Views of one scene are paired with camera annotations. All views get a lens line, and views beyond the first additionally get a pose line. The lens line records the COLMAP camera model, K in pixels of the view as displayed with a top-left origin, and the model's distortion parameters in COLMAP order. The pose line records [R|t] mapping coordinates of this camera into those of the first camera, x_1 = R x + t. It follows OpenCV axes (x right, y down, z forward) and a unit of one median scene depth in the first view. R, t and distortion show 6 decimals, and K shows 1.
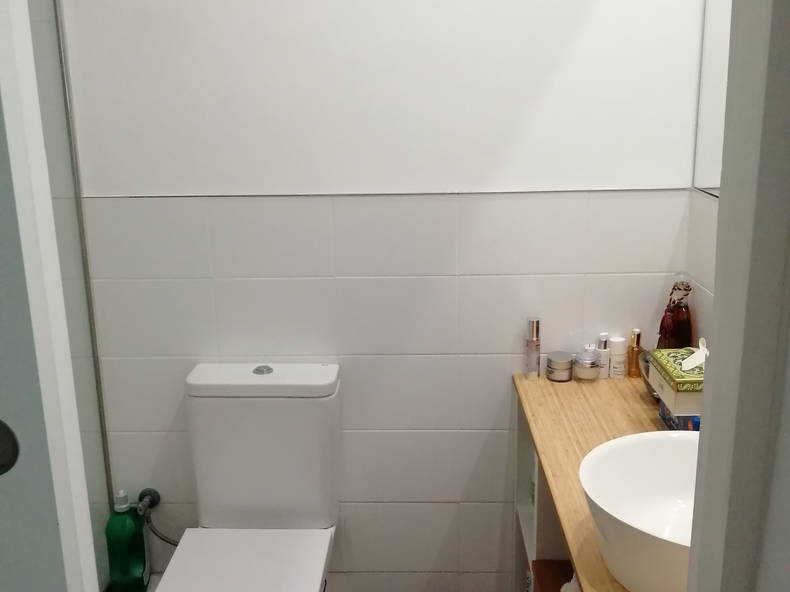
lens RADIAL K [[812.1, 0, 395.0], [0, 812.1, 296.0], [0, 0, 1]] dist [0.021702, 0.009772]
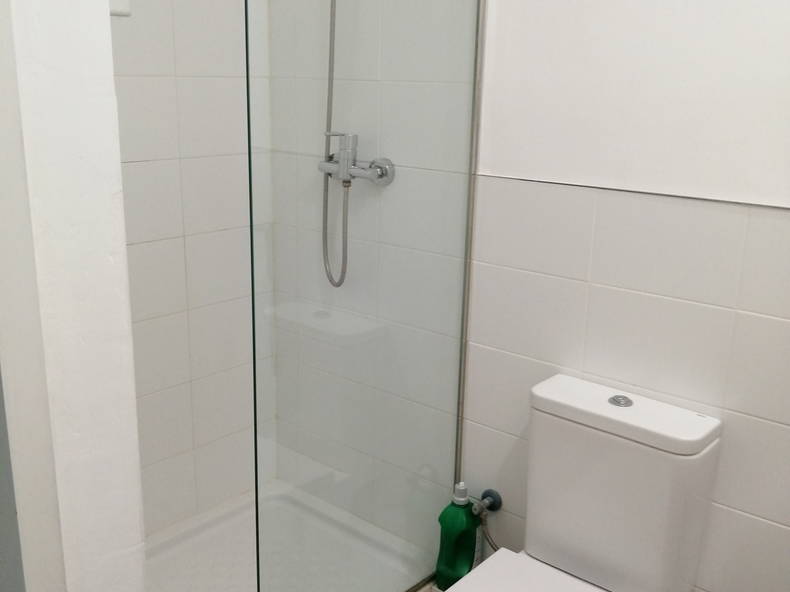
lens RADIAL K [[812.1, 0, 395.0], [0, 812.1, 296.0], [0, 0, 1]] dist [0.021702, 0.009772]
pose [[0.772145, 0.192975, -0.605436, 0.142268], [-0.188003, 0.979494, 0.072431, -0.030862], [0.606998, 0.057896, 0.792592, 0.185190]]
